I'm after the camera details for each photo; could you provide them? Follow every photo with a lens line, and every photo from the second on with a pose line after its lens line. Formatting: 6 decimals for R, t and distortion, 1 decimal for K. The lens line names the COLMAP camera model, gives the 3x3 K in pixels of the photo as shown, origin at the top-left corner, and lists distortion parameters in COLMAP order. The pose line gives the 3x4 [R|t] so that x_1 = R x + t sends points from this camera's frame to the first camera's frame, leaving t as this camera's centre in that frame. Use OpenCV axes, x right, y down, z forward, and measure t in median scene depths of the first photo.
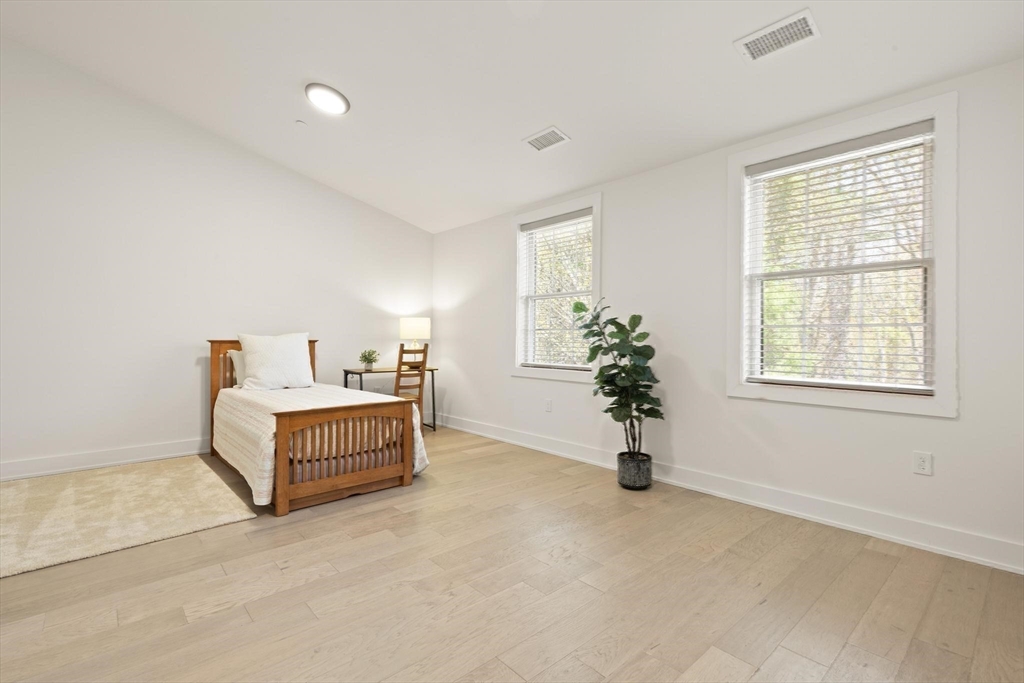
lens RADIAL K [[463.1, 0, 507.1], [0, 463.1, 343.6], [0, 0, 1]] dist [0.003765, -0.000274]
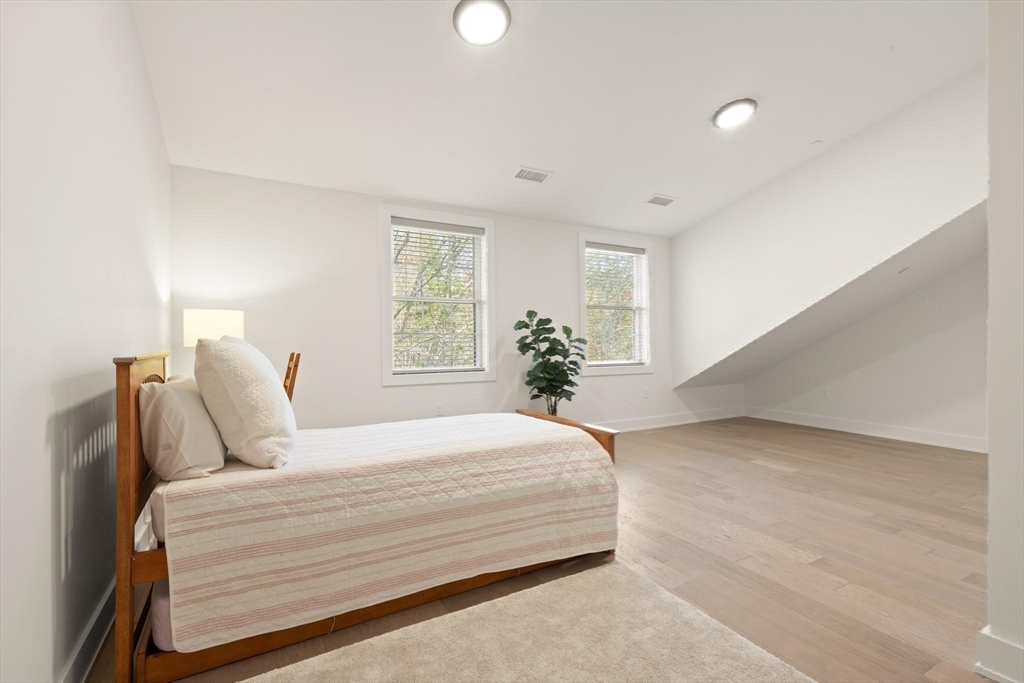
lens RADIAL K [[463.1, 0, 507.1], [0, 463.1, 343.6], [0, 0, 1]] dist [0.003765, -0.000274]
pose [[0.235365, -0.022635, 0.971643, -1.864149], [0.010439, 0.999730, 0.020760, -0.057504], [-0.971851, 0.005257, 0.235538, 1.325383]]
